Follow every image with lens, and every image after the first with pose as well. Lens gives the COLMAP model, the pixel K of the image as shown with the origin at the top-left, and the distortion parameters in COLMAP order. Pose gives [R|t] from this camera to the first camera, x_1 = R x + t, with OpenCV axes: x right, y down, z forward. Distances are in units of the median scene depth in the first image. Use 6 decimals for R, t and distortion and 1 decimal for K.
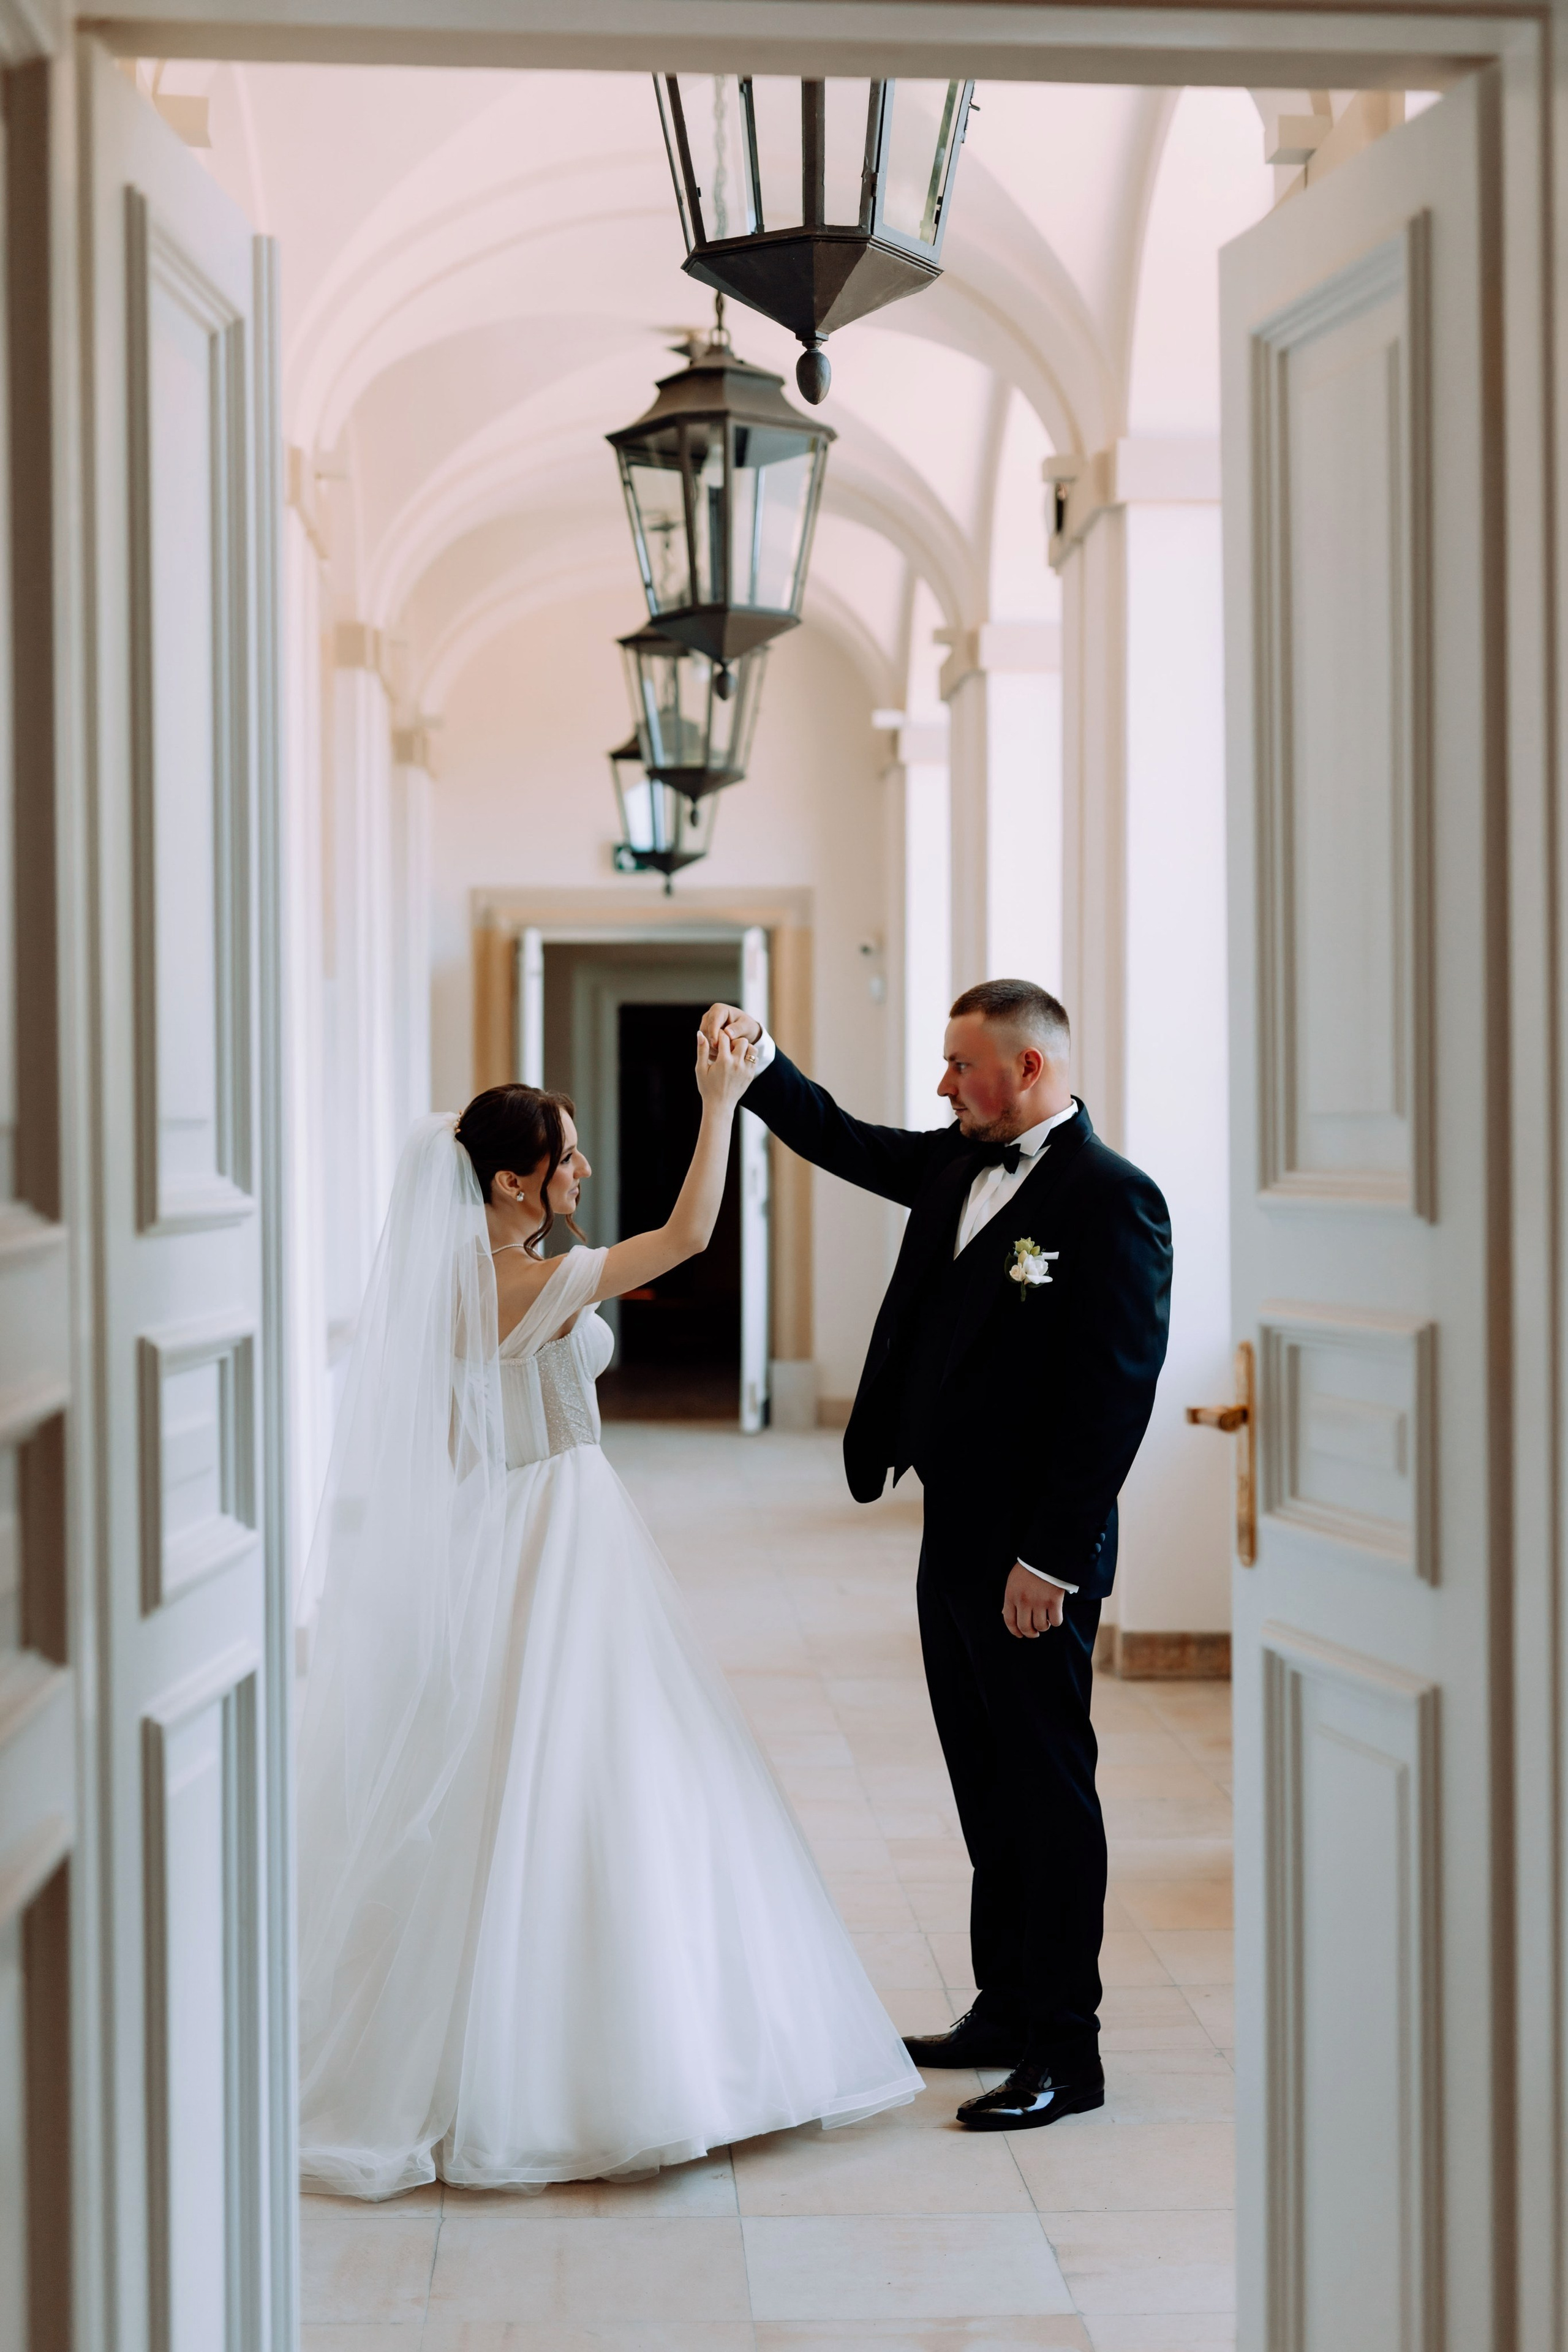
lens RADIAL K [[3282.1, 0, 784.0], [0, 3282.1, 1176.0], [0, 0, 1]] dist [-0.006106, -0.009646]
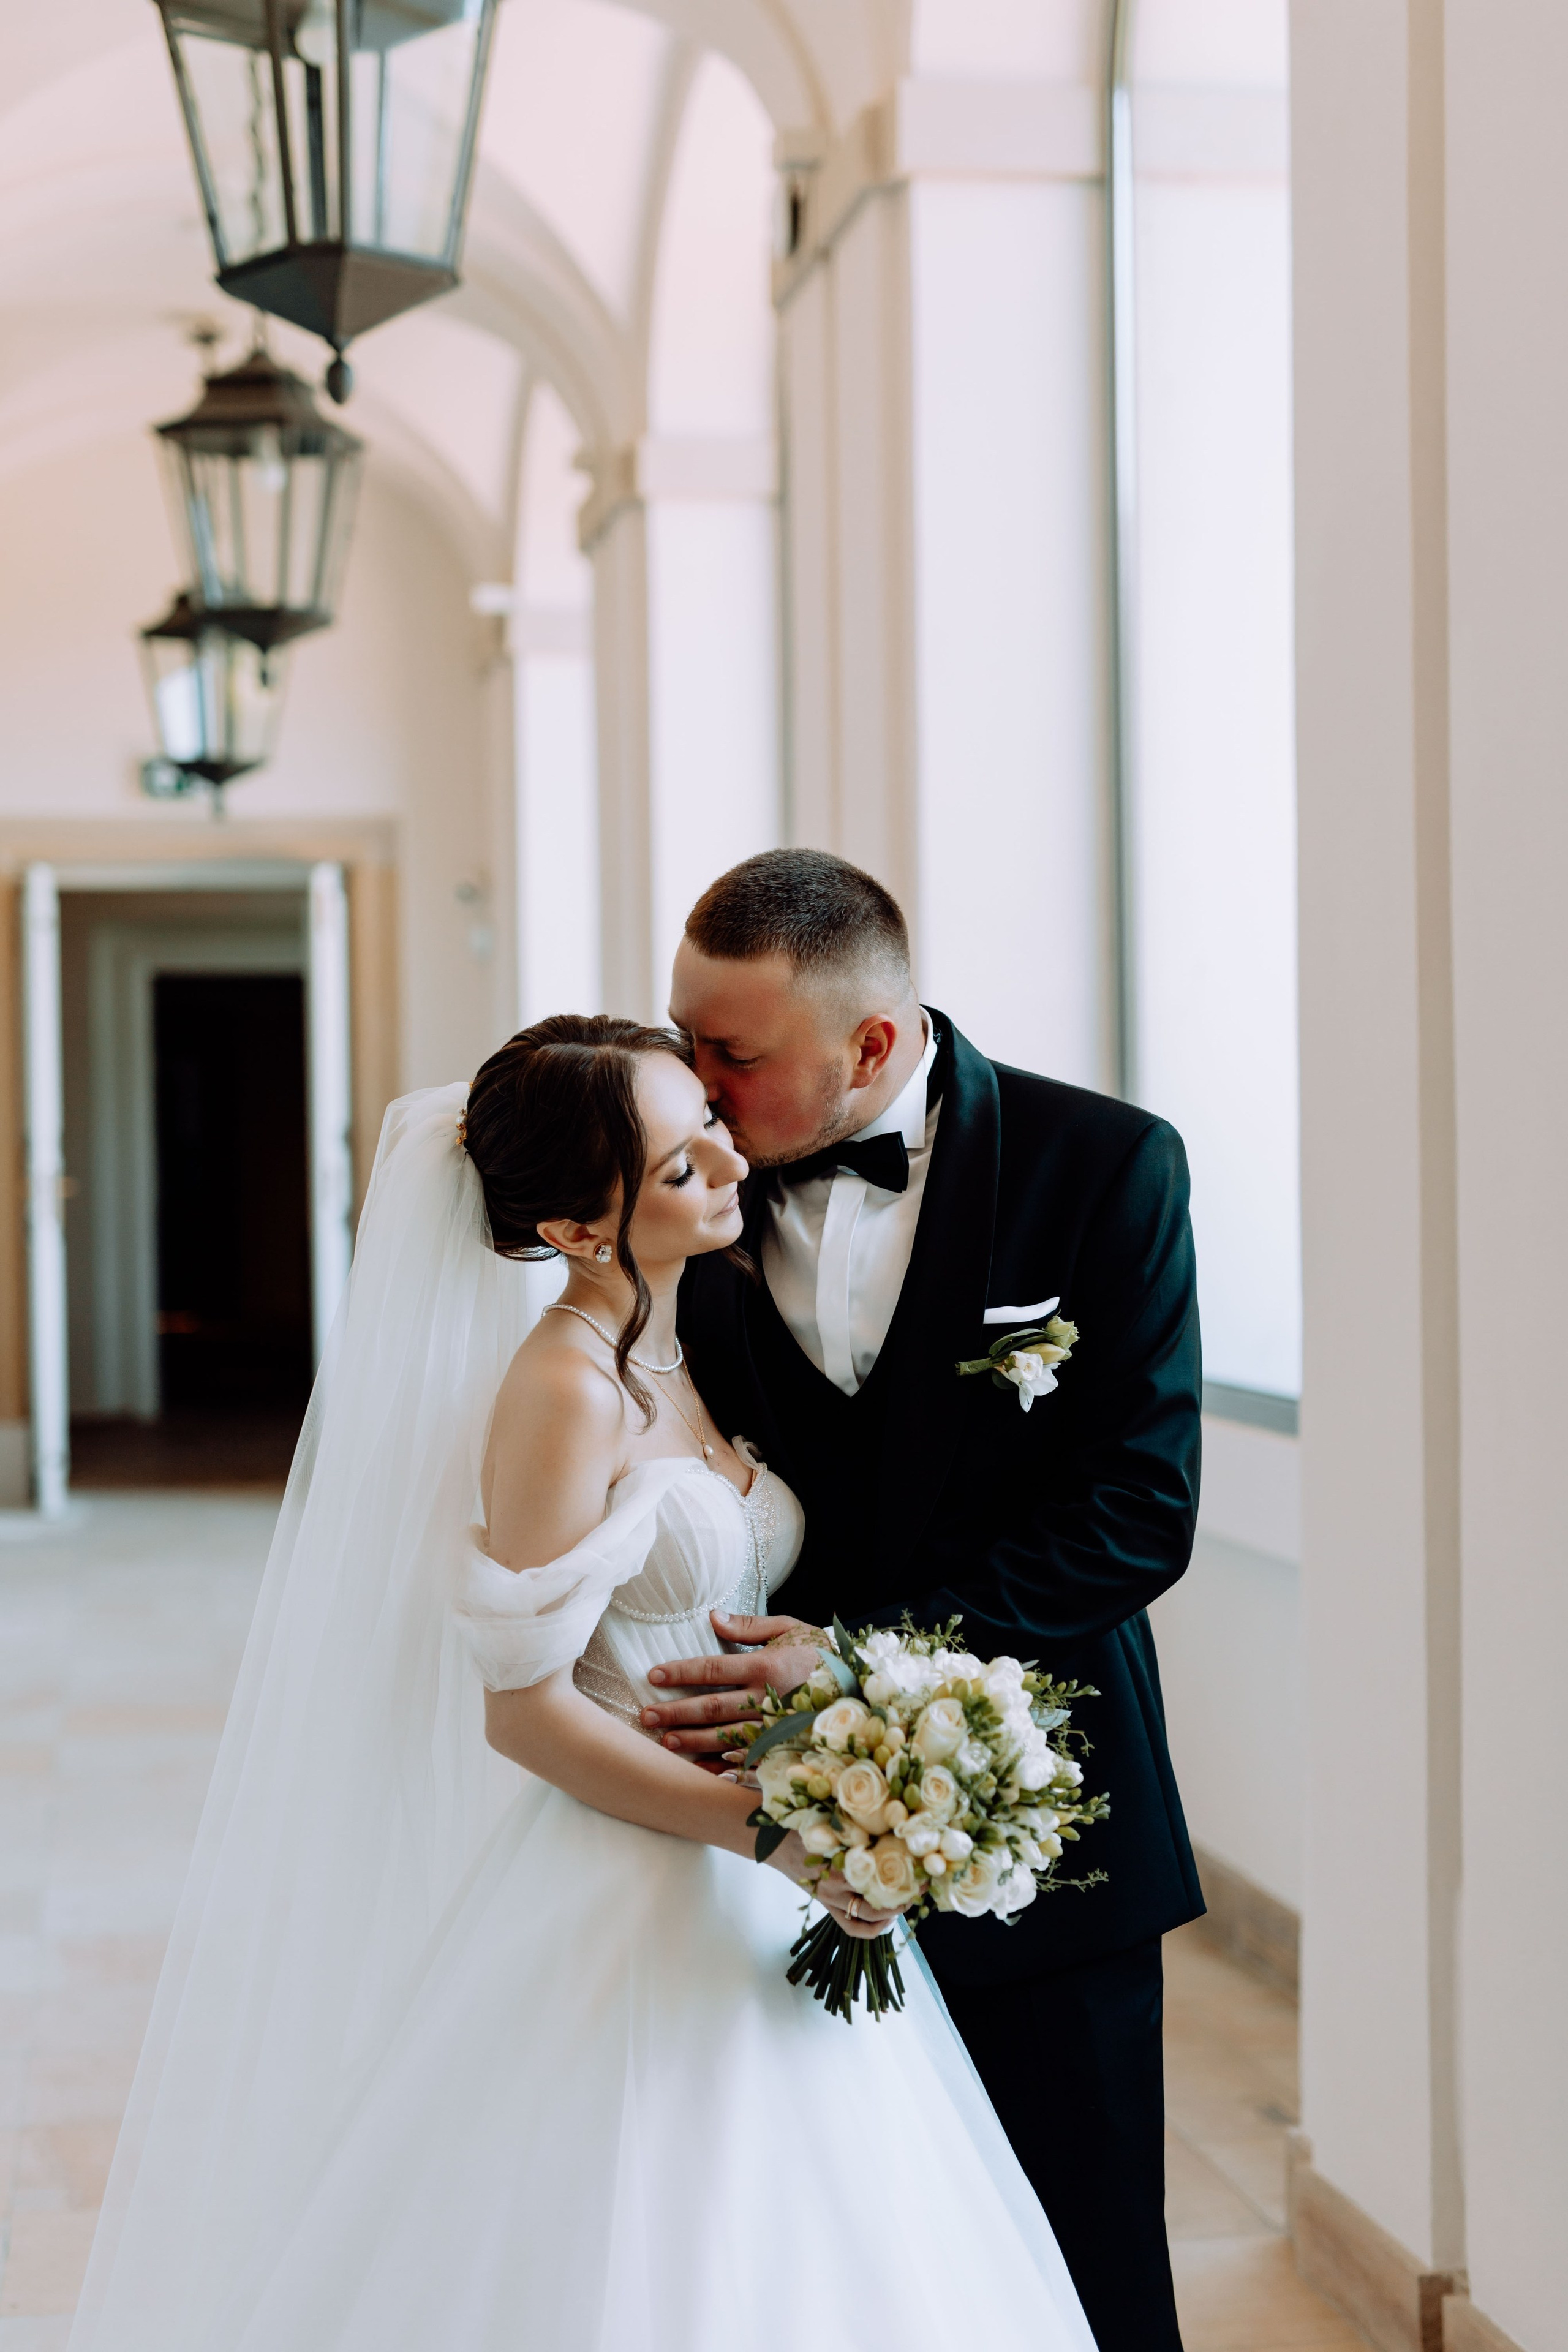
lens RADIAL K [[3282.1, 0, 784.0], [0, 3282.1, 1176.0], [0, 0, 1]] dist [-0.006106, -0.009646]
pose [[0.989848, -0.008240, 0.141891, -0.015727], [0.008935, 0.999951, -0.004256, 0.005585], [-0.141849, 0.005480, 0.989873, 0.235462]]
